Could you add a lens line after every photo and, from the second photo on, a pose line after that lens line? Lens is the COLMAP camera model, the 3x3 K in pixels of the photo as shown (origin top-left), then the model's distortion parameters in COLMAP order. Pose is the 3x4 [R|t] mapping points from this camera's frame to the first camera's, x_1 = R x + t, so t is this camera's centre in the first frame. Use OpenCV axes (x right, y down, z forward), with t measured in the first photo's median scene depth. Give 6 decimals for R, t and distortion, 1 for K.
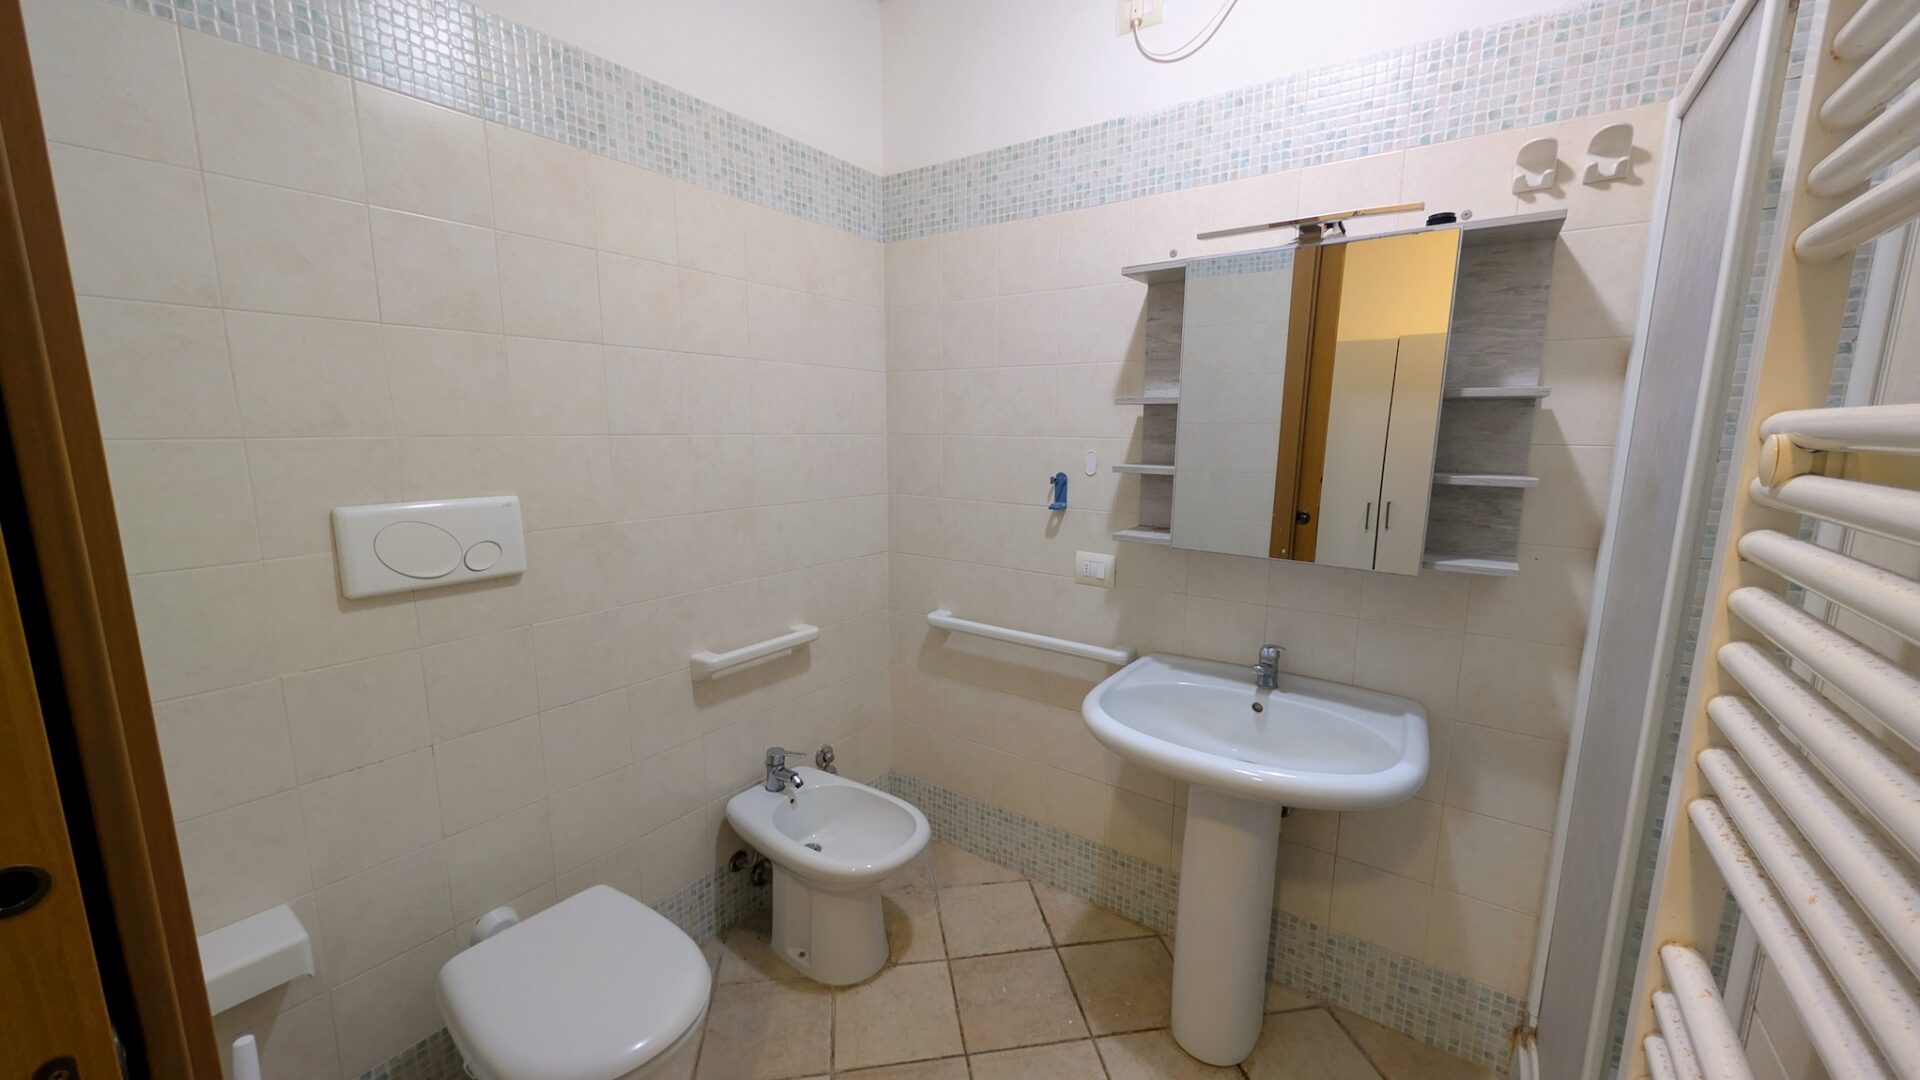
lens RADIAL K [[712.4, 0, 964.5], [0, 712.4, 540.0], [0, 0, 1]] dist [-0.006457, -0.000058]
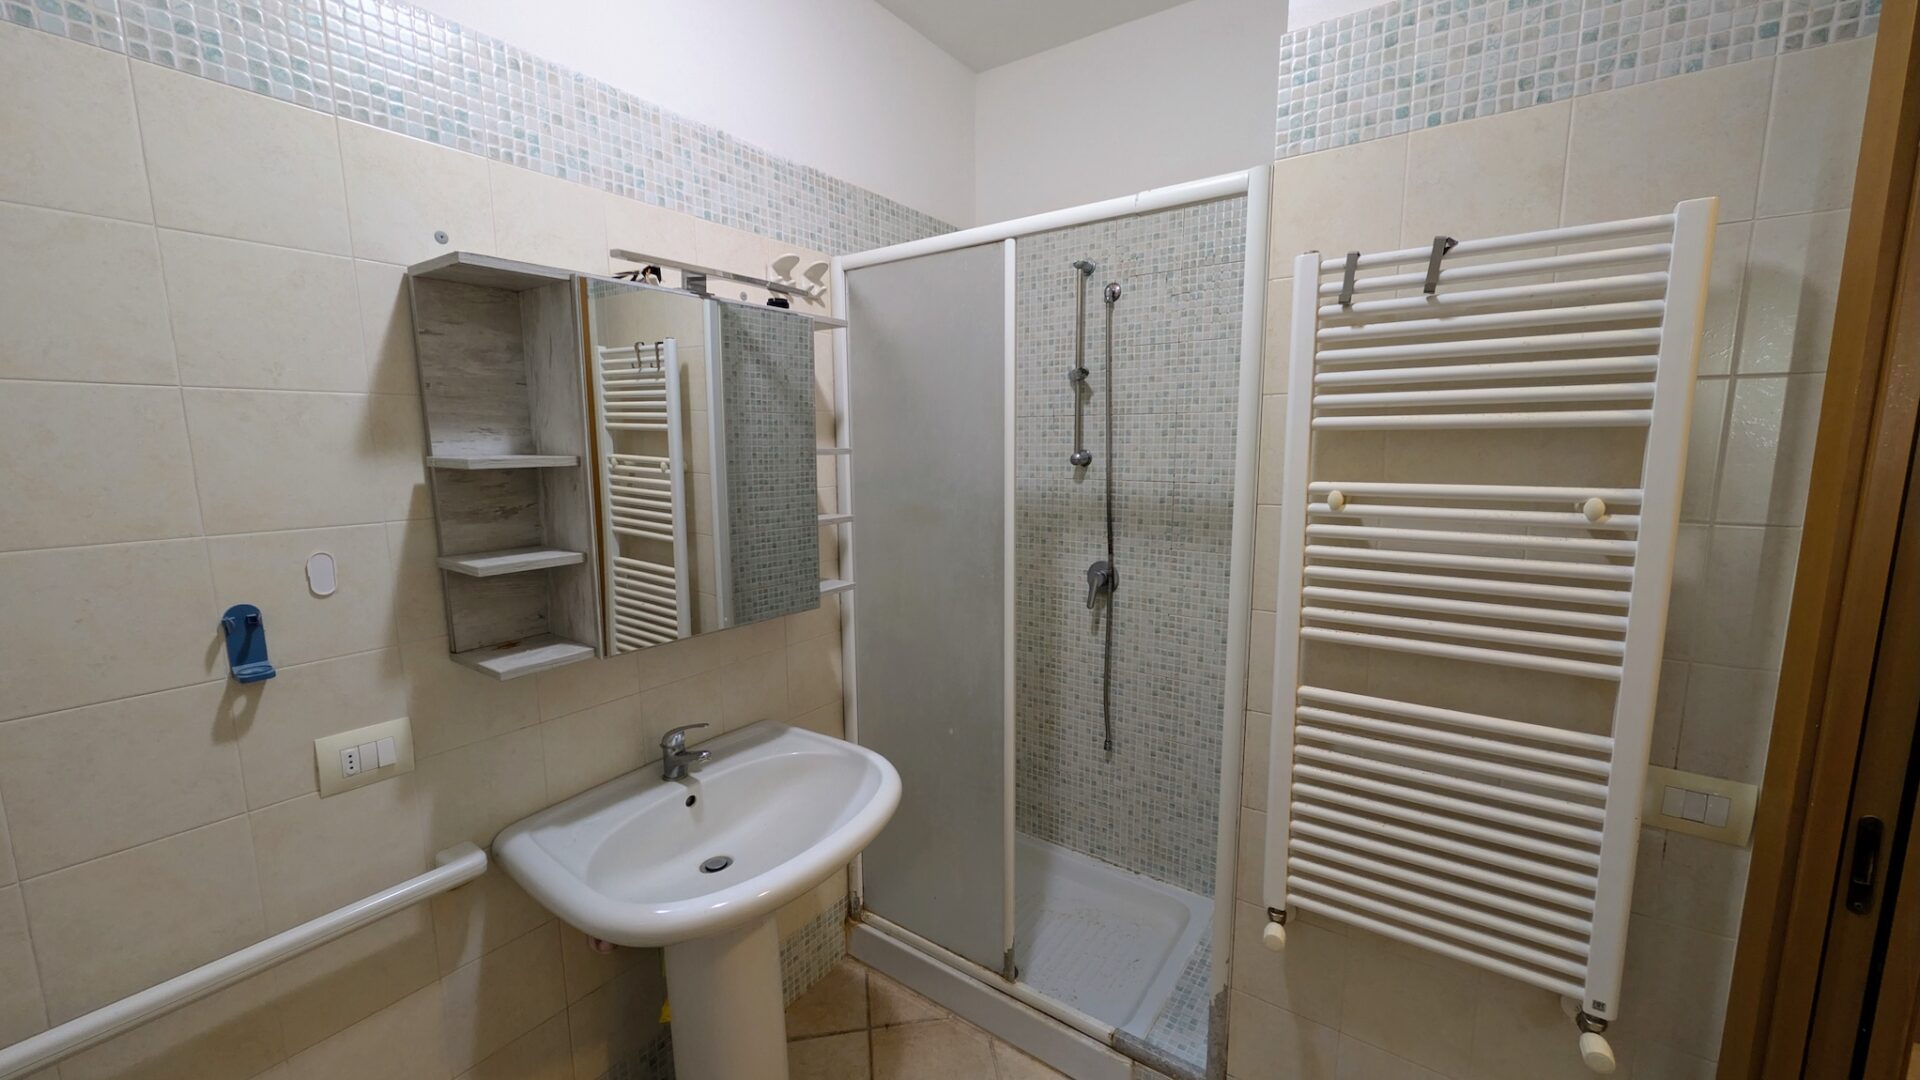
lens RADIAL K [[712.4, 0, 964.5], [0, 712.4, 540.0], [0, 0, 1]] dist [-0.006457, -0.000058]
pose [[-0.009588, -0.143639, 0.989584, -0.410705], [0.165128, 0.975815, 0.143240, -0.148501], [-0.986226, 0.164781, 0.014363, 0.576874]]
